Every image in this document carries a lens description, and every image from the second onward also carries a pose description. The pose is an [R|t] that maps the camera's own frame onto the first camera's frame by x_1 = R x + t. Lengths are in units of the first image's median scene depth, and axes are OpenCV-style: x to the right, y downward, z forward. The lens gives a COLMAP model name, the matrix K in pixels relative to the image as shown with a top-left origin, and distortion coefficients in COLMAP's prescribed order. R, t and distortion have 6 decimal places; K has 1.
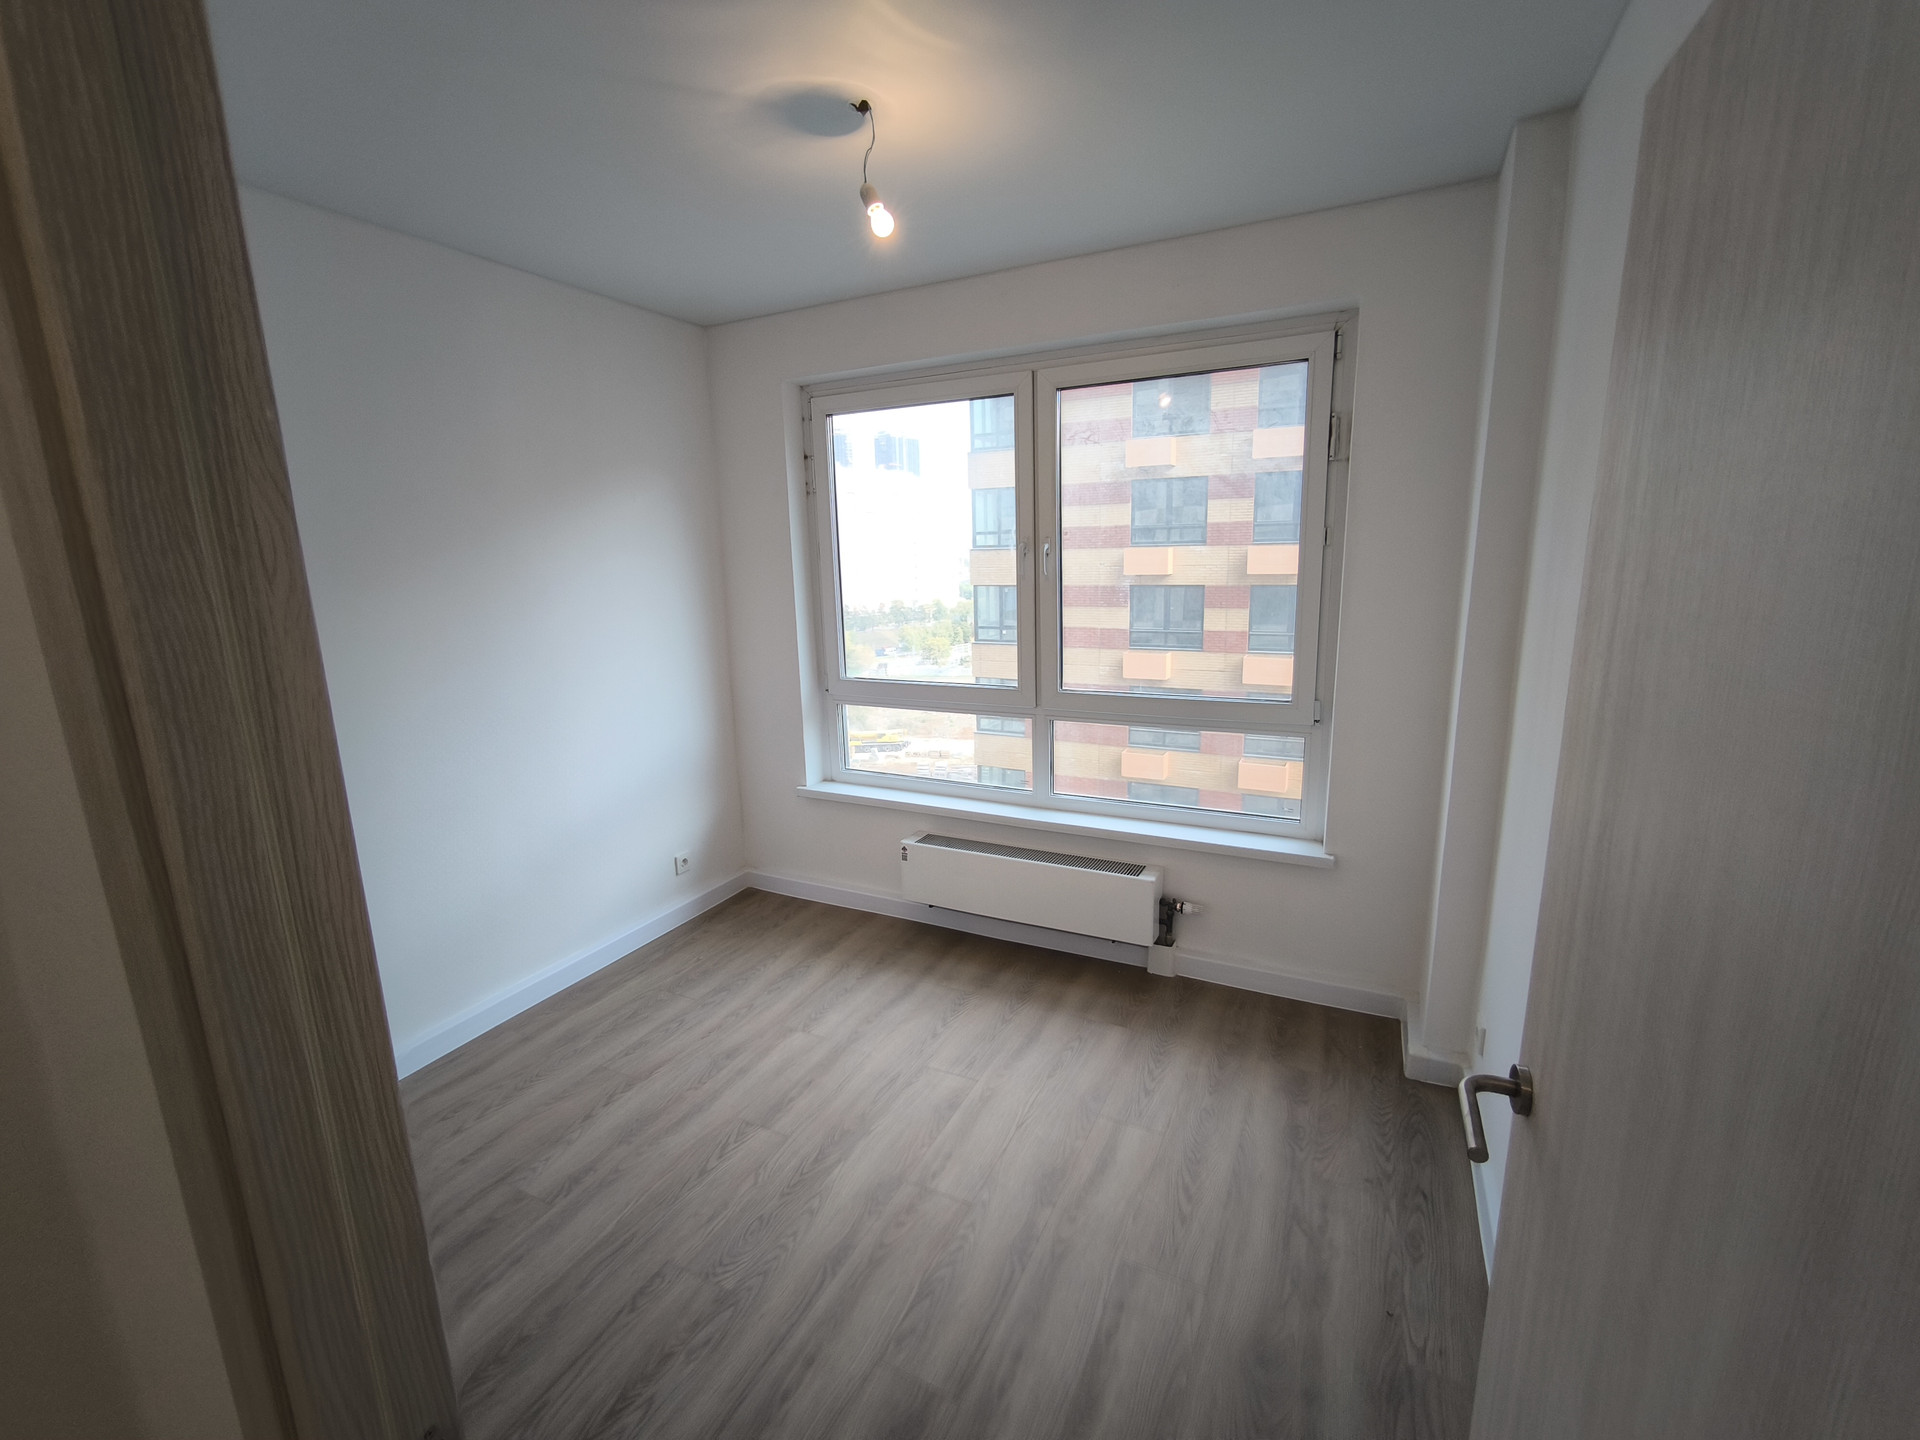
lens RADIAL K [[824.6, 0, 968.3], [0, 824.6, 723.5], [0, 0, 1]] dist [-0.038859, 0.000041]
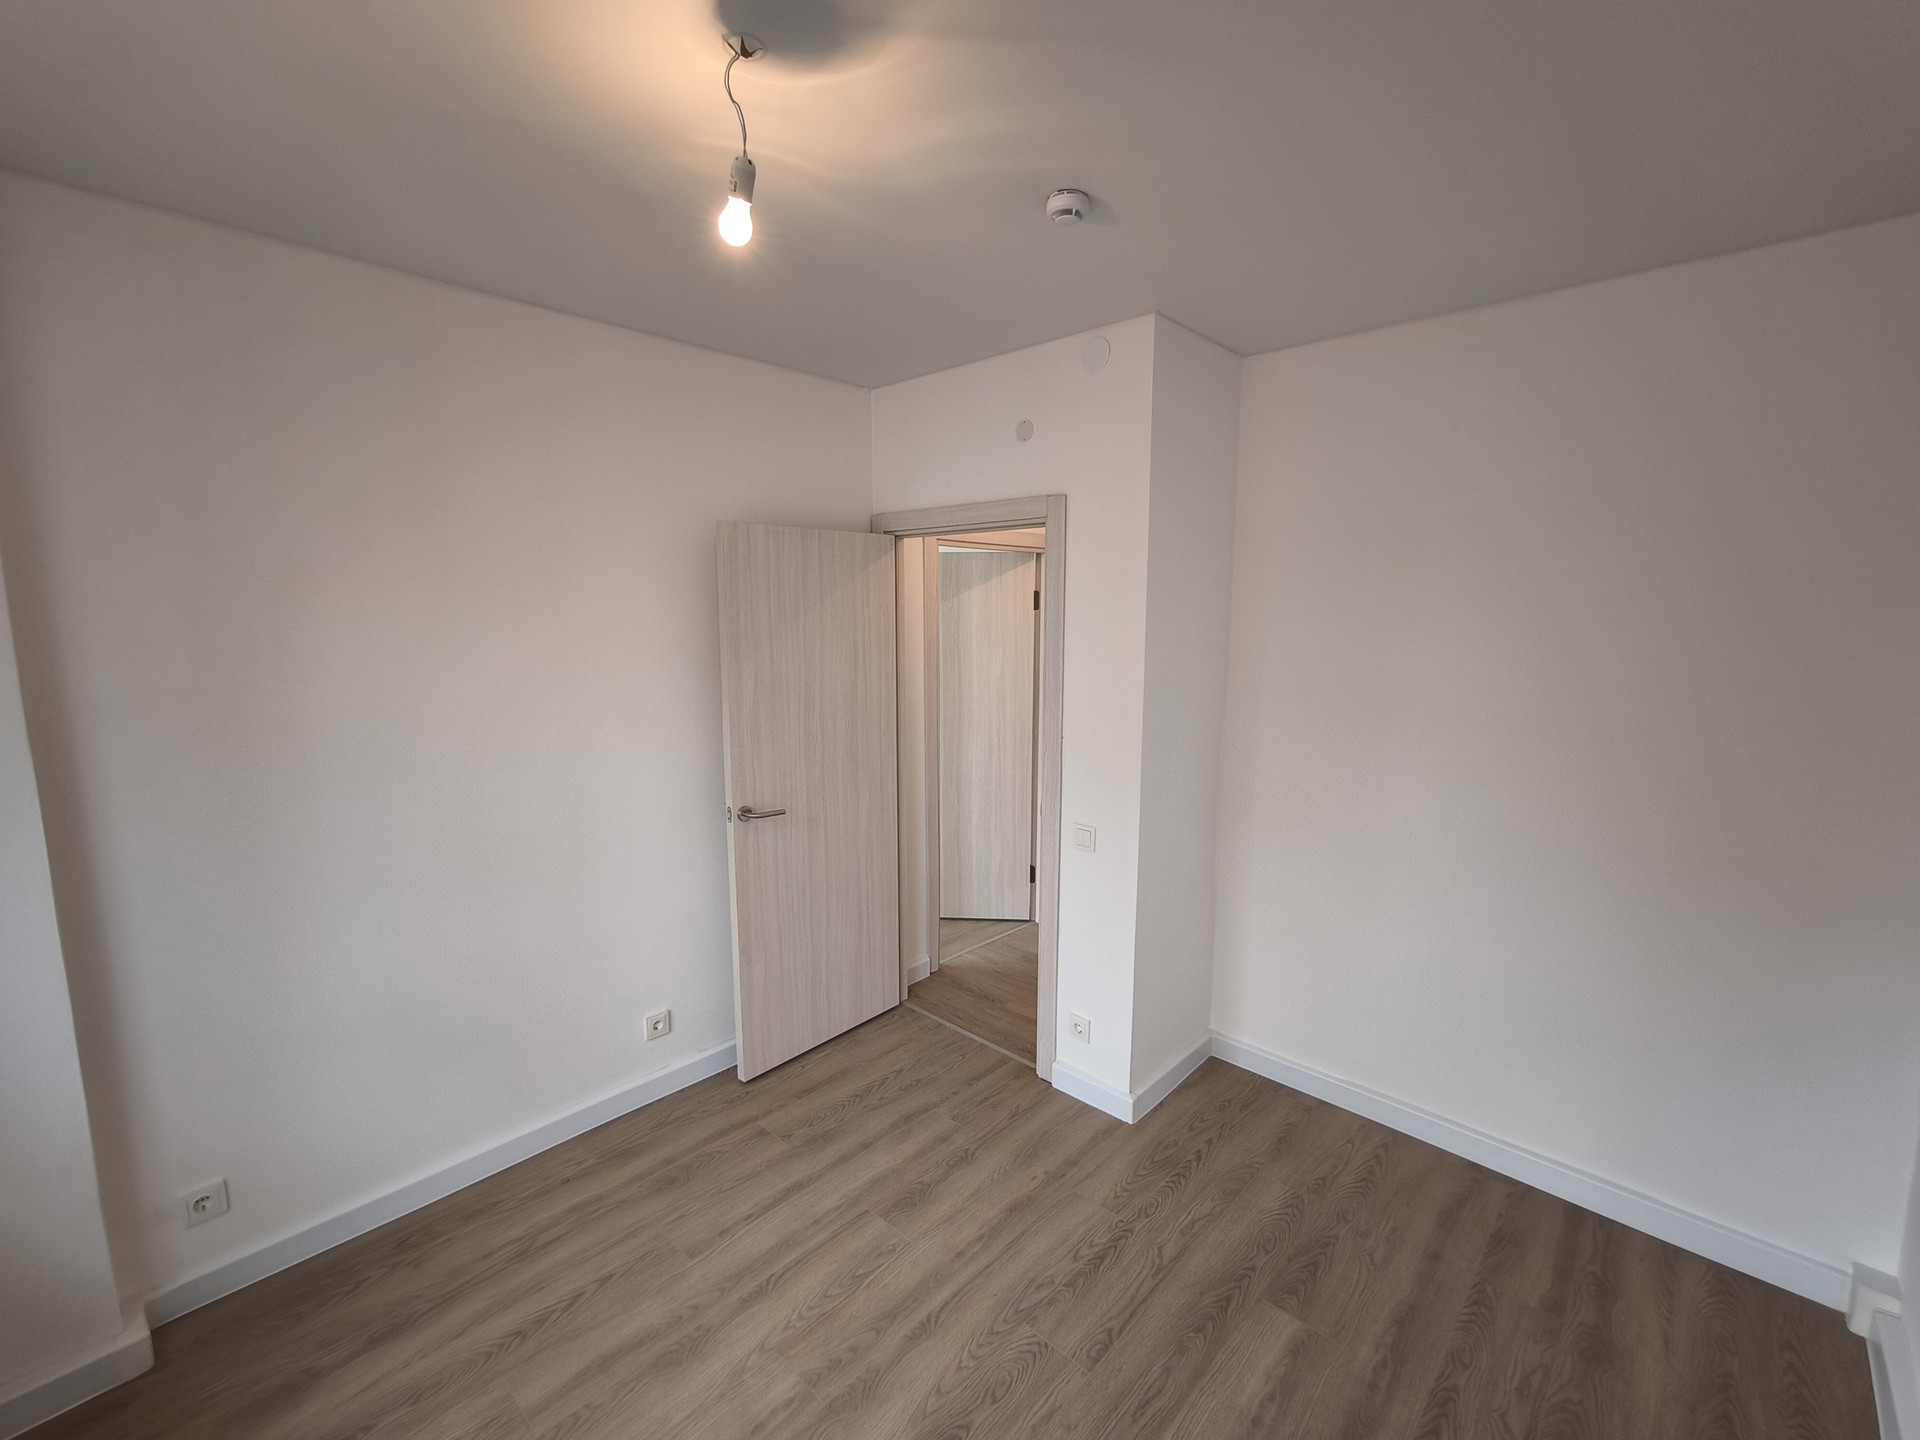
lens RADIAL K [[824.4, 0, 963.4], [0, 824.4, 720.5], [0, 0, 1]] dist [-0.009774, 0.000383]
pose [[-0.959385, -0.020798, 0.281334, -0.518615], [0.075075, 0.942492, 0.325689, -0.434496], [-0.271928, 0.333582, -0.902650, 1.768770]]
